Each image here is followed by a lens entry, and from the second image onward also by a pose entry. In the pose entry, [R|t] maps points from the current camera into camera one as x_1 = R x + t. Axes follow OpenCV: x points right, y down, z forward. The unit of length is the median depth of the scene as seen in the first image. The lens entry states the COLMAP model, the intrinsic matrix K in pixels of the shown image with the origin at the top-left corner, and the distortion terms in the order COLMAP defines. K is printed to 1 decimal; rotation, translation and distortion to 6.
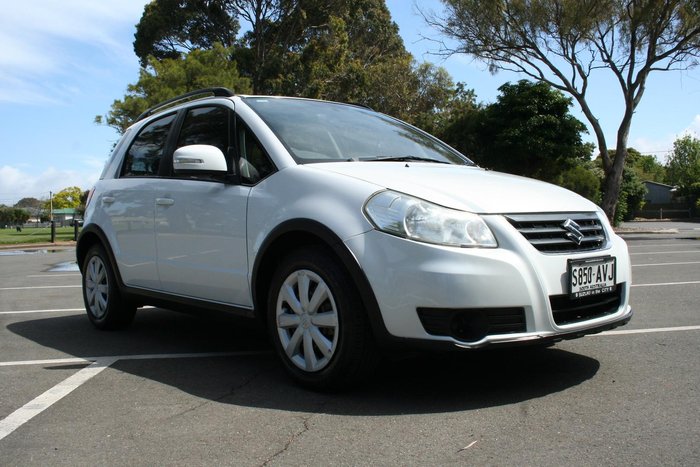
lens RADIAL K [[672.9, 0, 358.3], [0, 672.9, 251.2], [0, 0, 1]] dist [-0.065590, -0.004820]
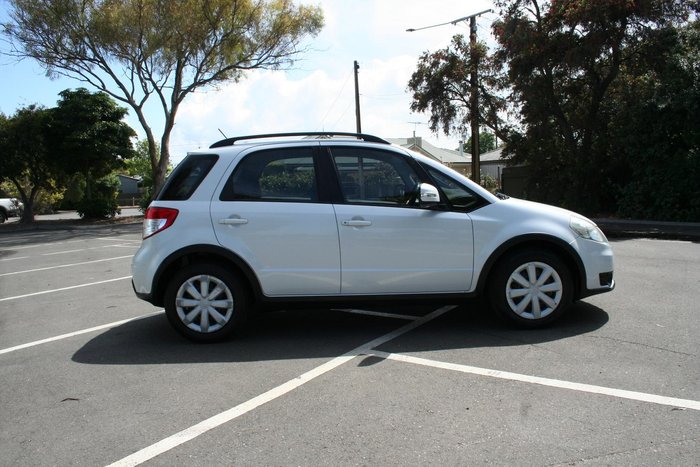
lens RADIAL K [[570.5, 0, 350.3], [0, 570.5, 245.4], [0, 0, 1]] dist [-0.046910, 0.011988]
pose [[0.667179, -0.079541, 0.740639, -1.144617], [0.063009, 0.996745, 0.050286, -0.092285], [-0.742228, 0.013117, 0.670019, 0.275702]]
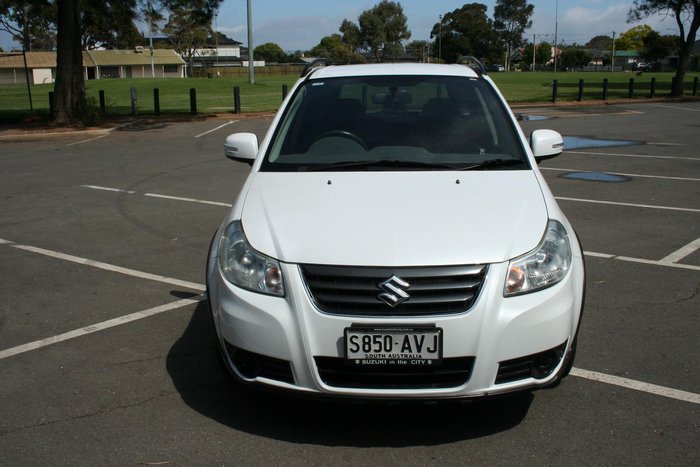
lens RADIAL K [[737.1, 0, 358.4], [0, 737.1, 241.5], [0, 0, 1]] dist [-0.102140, 0.114022]
pose [[0.717591, 0.172977, -0.674642, 0.712441], [-0.037989, 0.976946, 0.210080, -0.227383], [0.695428, -0.125123, 0.707619, 0.203866]]
